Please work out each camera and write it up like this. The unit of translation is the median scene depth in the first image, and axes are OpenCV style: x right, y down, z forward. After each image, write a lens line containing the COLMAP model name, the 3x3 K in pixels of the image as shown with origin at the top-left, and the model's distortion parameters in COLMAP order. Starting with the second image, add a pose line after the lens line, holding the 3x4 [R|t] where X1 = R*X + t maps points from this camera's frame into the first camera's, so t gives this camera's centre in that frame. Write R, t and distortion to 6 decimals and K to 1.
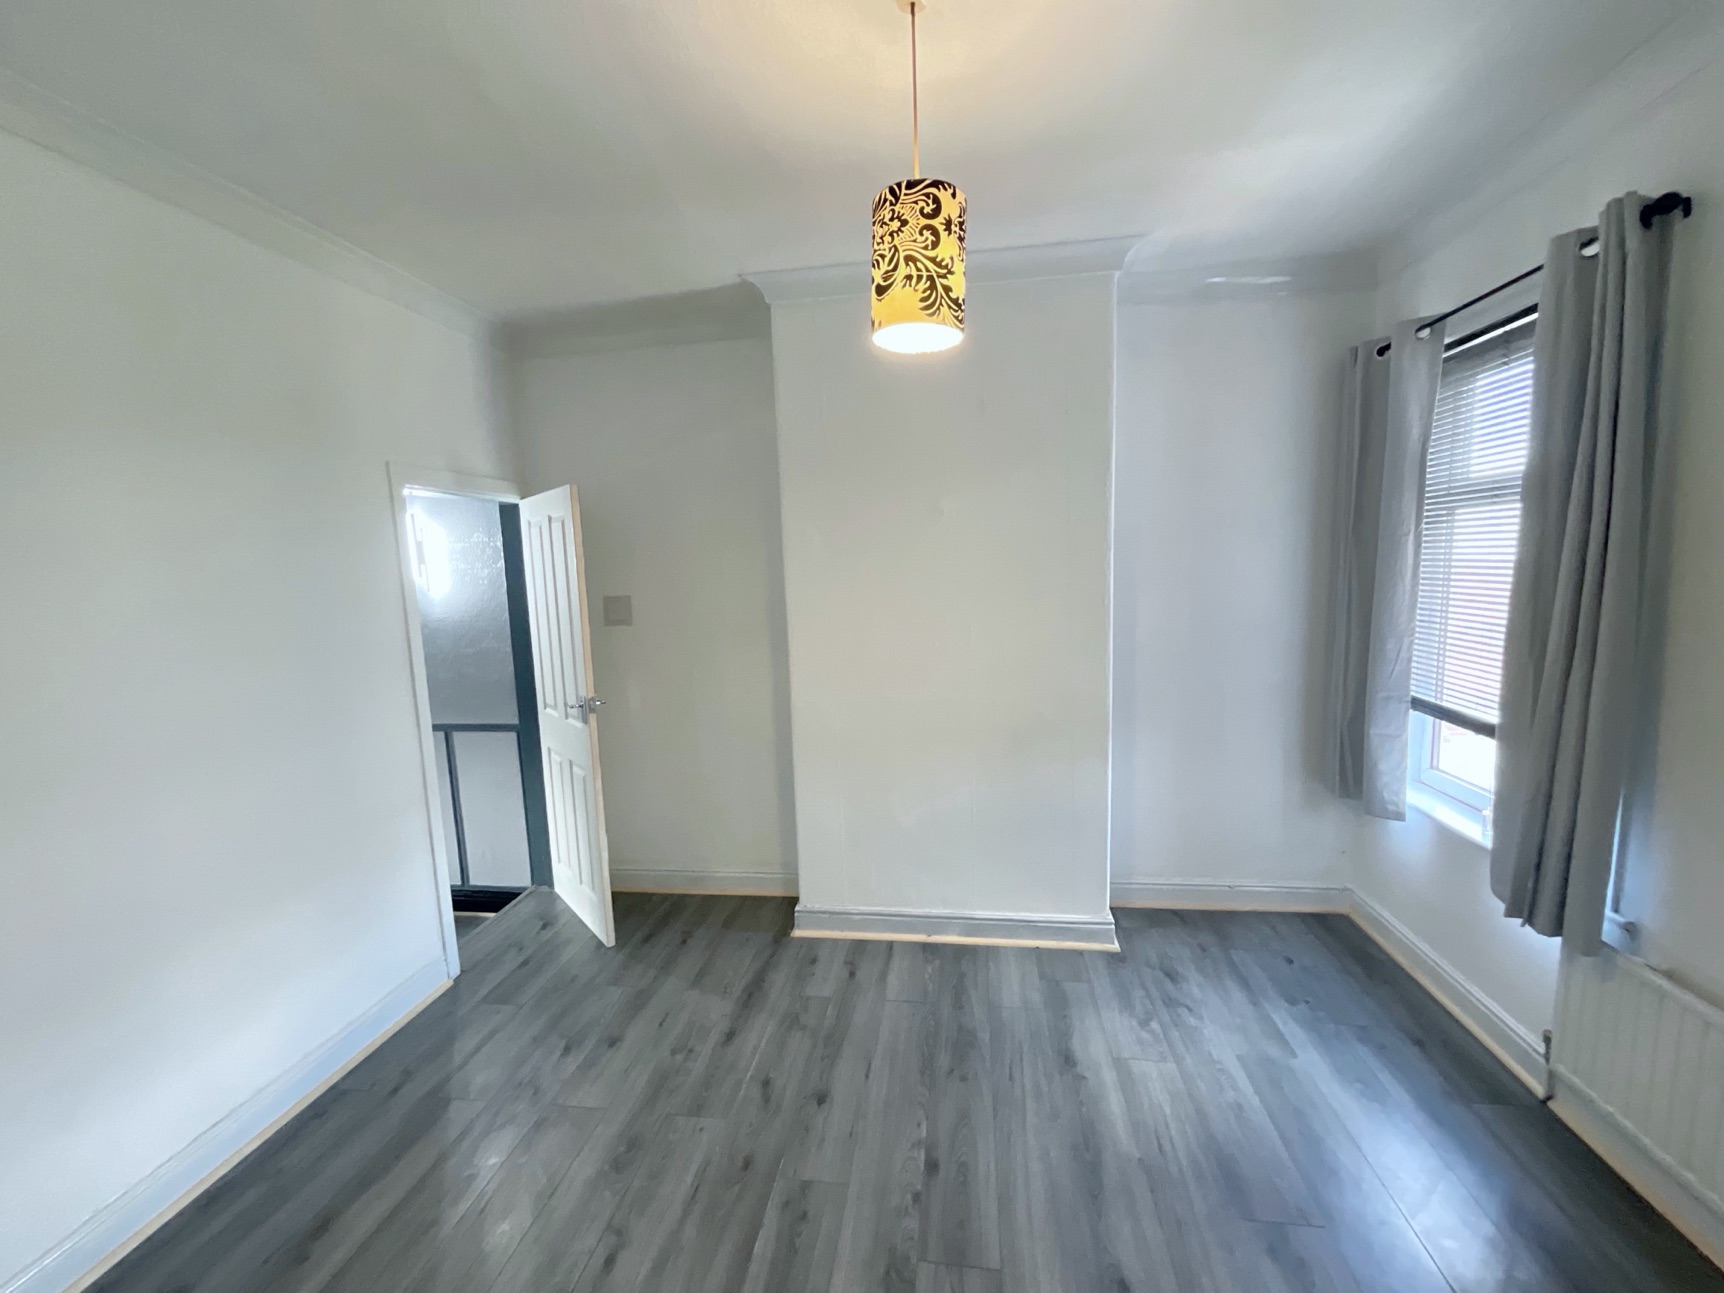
lens RADIAL K [[698.3, 0, 860.8], [0, 698.3, 647.8], [0, 0, 1]] dist [-0.001008, 0.000870]
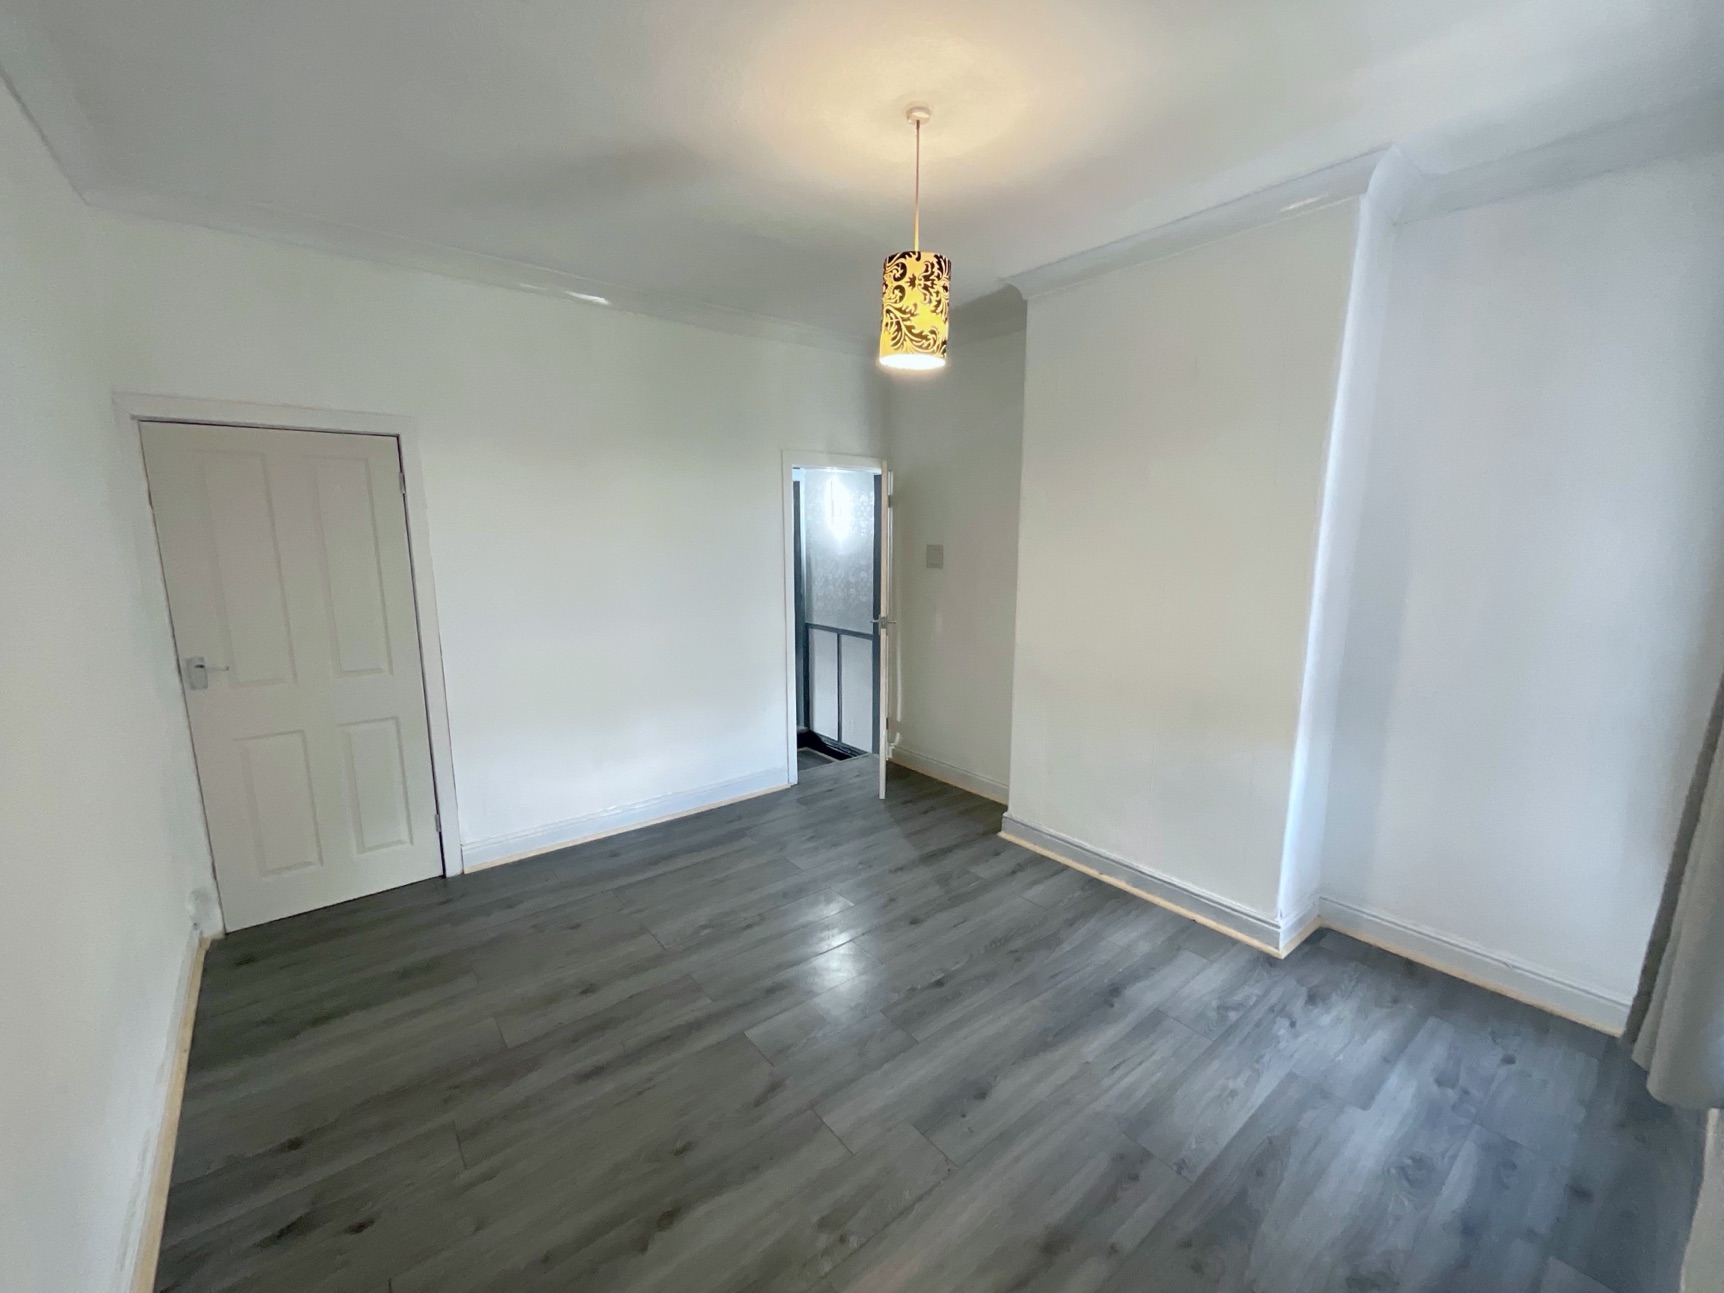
lens RADIAL K [[698.3, 0, 865.9], [0, 698.3, 648.2], [0, 0, 1]] dist [-0.001008, 0.000870]
pose [[0.737702, 0.149089, -0.658459, 0.583172], [-0.108723, 0.988817, 0.102082, -0.005343], [0.666314, -0.003716, 0.745662, -0.059470]]
